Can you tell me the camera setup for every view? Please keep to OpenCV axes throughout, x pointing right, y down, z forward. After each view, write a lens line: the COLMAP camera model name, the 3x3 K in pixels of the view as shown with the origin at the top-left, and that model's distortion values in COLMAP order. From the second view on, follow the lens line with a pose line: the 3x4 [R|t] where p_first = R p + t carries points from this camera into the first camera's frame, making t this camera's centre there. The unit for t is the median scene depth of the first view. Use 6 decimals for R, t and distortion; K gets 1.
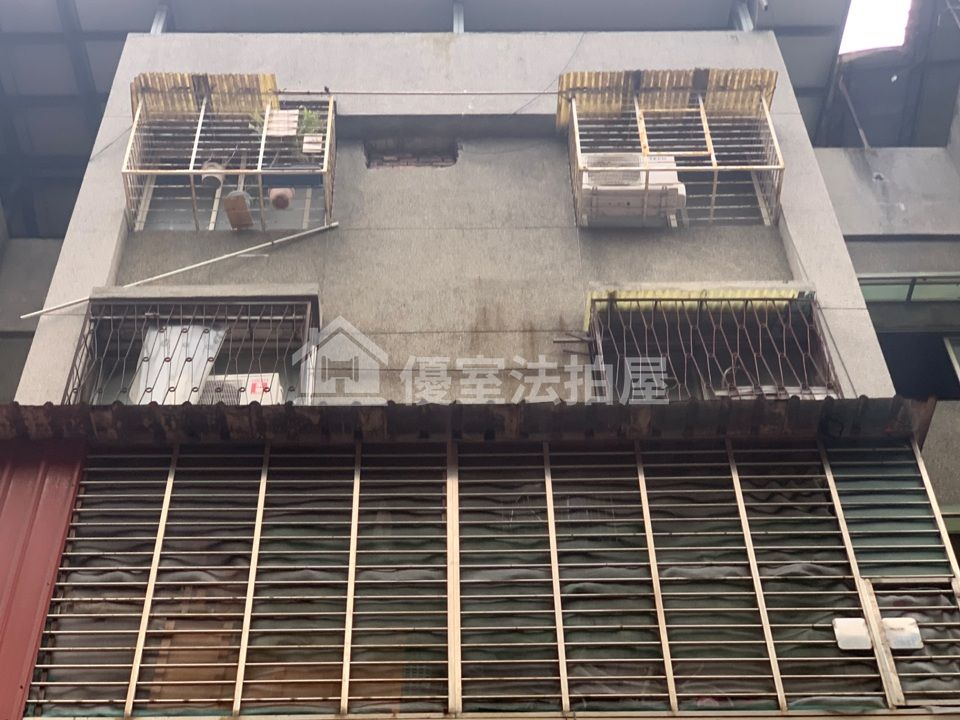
lens RADIAL K [[1667.0, 0, 491.1], [0, 1667.0, 294.2], [0, 0, 1]] dist [0.018798, 0.000000]
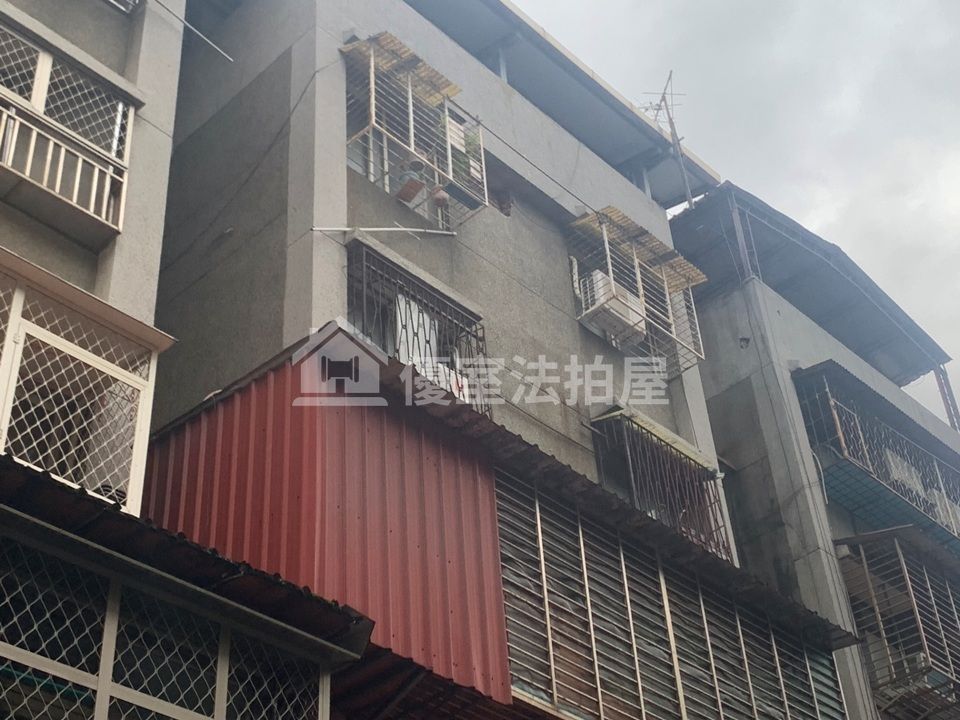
lens RADIAL K [[1544.7, 0, 475.7], [0, 1544.7, 349.9], [0, 0, 1]] dist [0.124989, 0.000000]
pose [[0.683744, 0.437939, 0.583697, -1.053459], [-0.546512, 0.837366, 0.011922, 0.012303], [-0.483548, -0.327149, 0.811884, 0.026780]]
